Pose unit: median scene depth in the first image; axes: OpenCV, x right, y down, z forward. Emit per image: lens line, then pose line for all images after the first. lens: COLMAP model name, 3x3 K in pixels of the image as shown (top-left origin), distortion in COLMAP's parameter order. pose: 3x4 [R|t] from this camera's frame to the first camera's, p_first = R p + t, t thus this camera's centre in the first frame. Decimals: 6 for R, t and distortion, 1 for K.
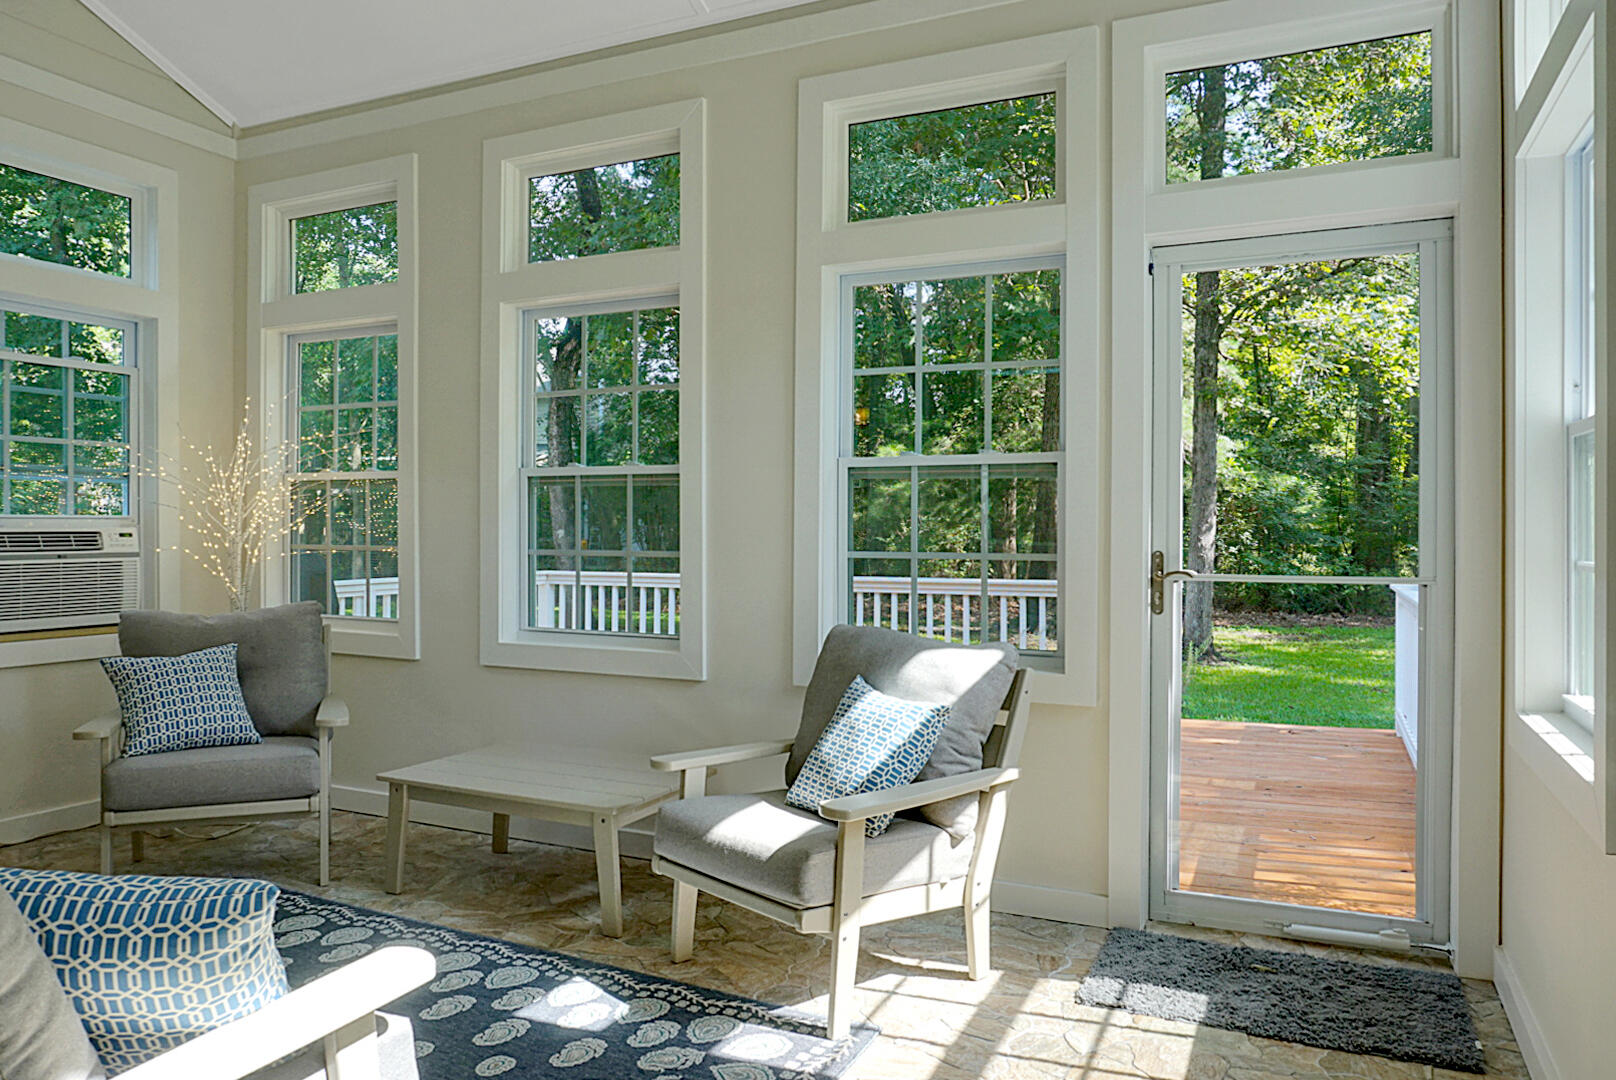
lens RADIAL K [[1084.2, 0, 808.0], [0, 1084.2, 540.0], [0, 0, 1]] dist [-0.019588, 0.002106]
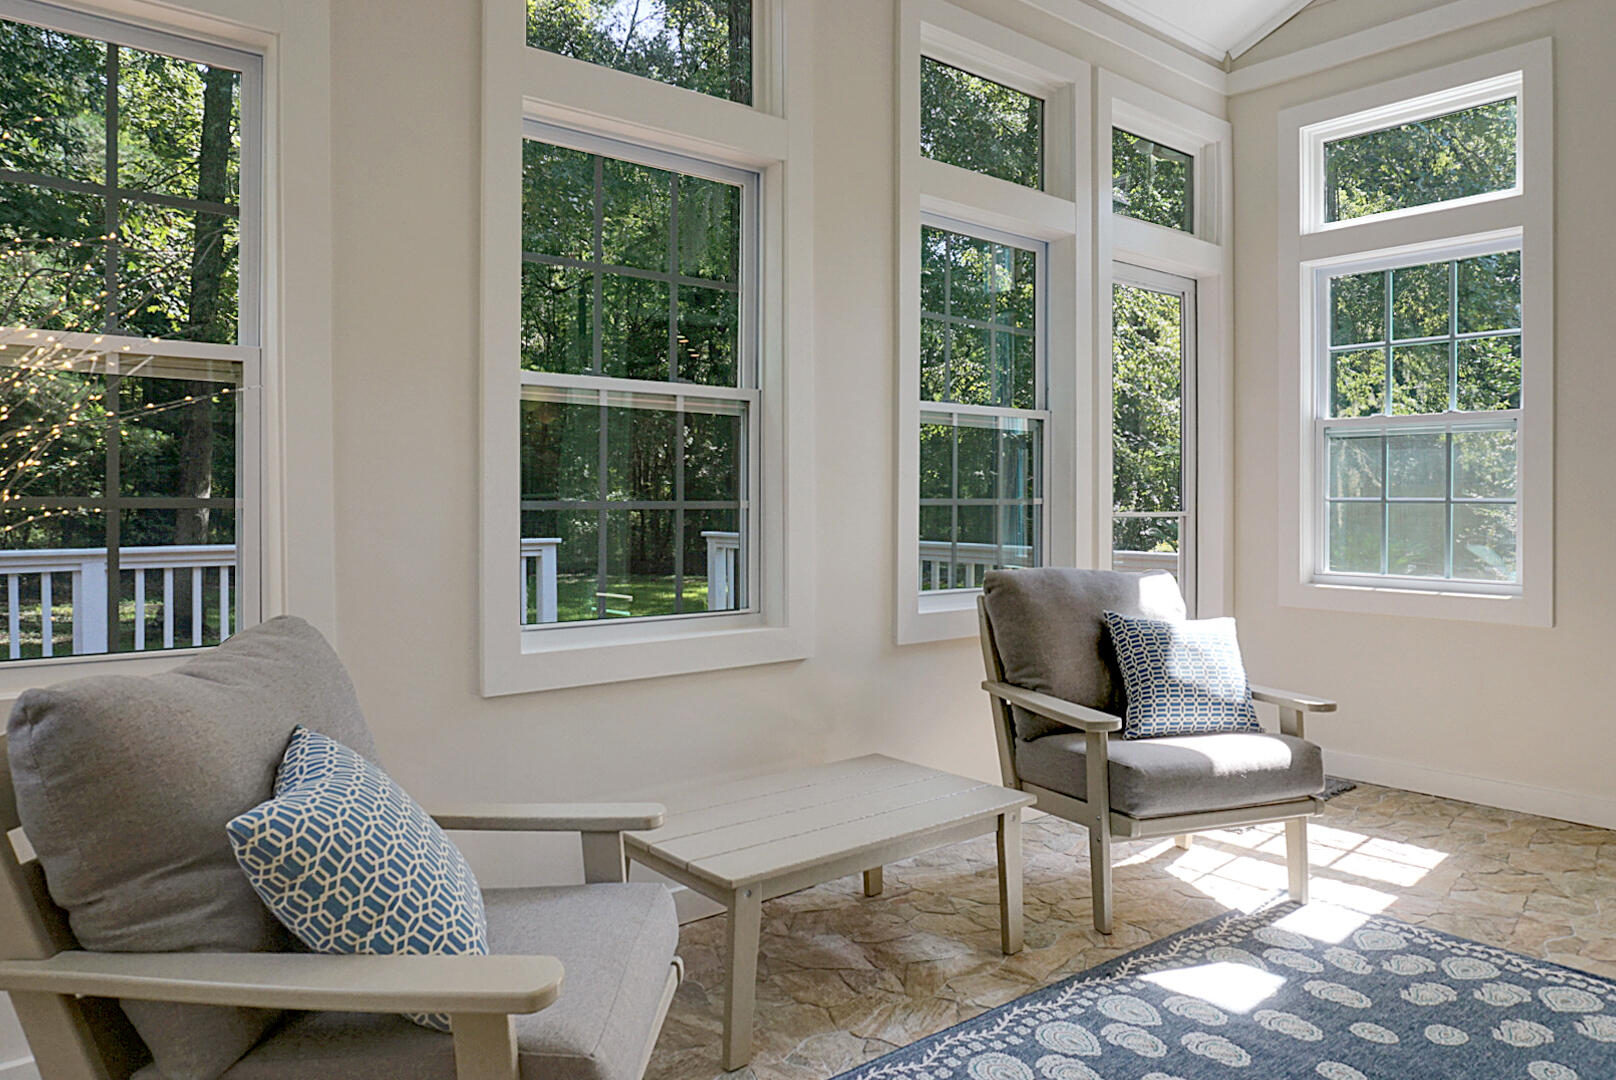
lens RADIAL K [[1084.2, 0, 808.0], [0, 1084.2, 540.0], [0, 0, 1]] dist [-0.019588, 0.002106]
pose [[0.415044, -0.032906, 0.909206, -1.108656], [0.000664, 0.999356, 0.035866, 0.012868], [-0.909801, -0.014282, 0.414799, 0.874955]]
